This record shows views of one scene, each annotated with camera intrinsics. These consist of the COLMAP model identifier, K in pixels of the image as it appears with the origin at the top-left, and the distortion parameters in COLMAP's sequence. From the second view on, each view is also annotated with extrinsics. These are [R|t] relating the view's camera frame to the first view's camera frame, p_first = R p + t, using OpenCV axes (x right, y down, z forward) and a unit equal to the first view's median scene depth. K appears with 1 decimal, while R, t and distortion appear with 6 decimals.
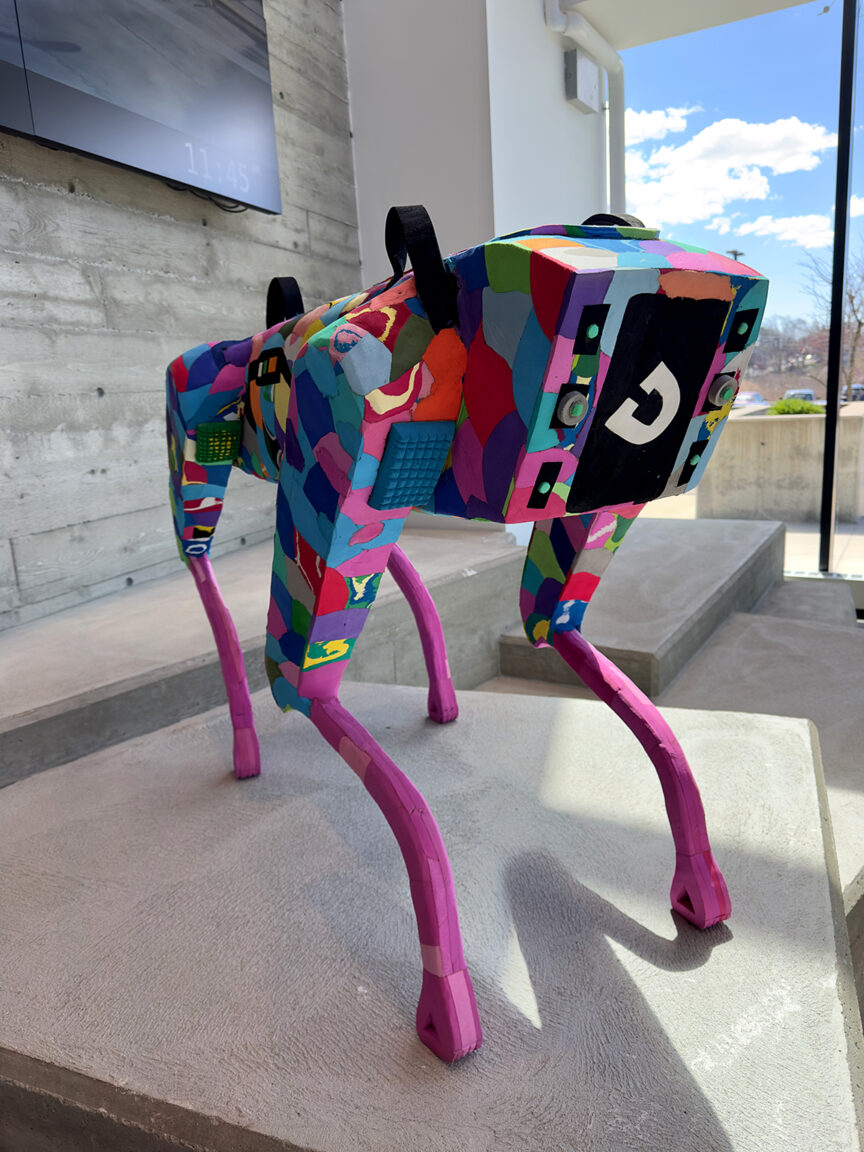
lens RADIAL K [[794.0, 0, 427.2], [0, 794.0, 578.6], [0, 0, 1]] dist [-0.026252, -0.000099]
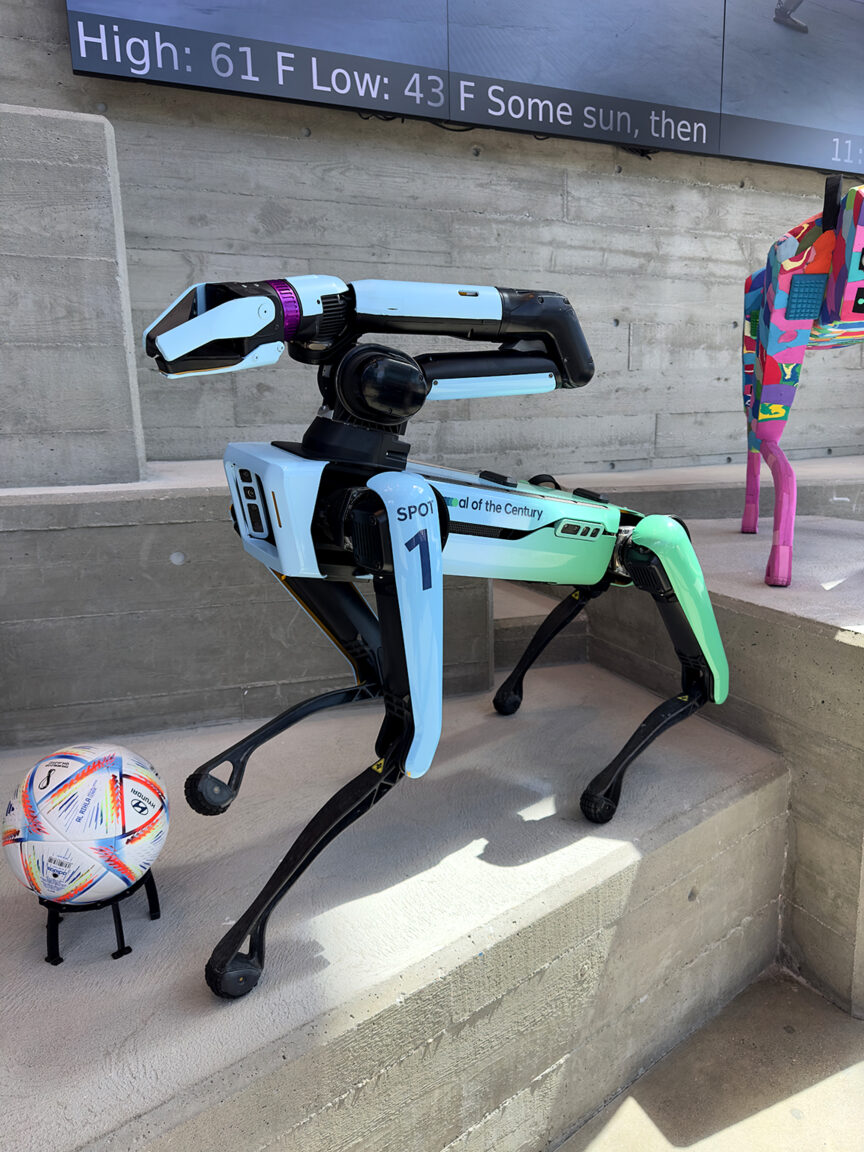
lens RADIAL K [[794.0, 0, 427.2], [0, 794.0, 578.6], [0, 0, 1]] dist [-0.026252, -0.000099]
pose [[0.684650, 0.191551, -0.703252, 0.337187], [-0.187669, 0.978646, 0.083857, 0.225285], [0.704298, 0.074566, 0.705978, -0.425044]]
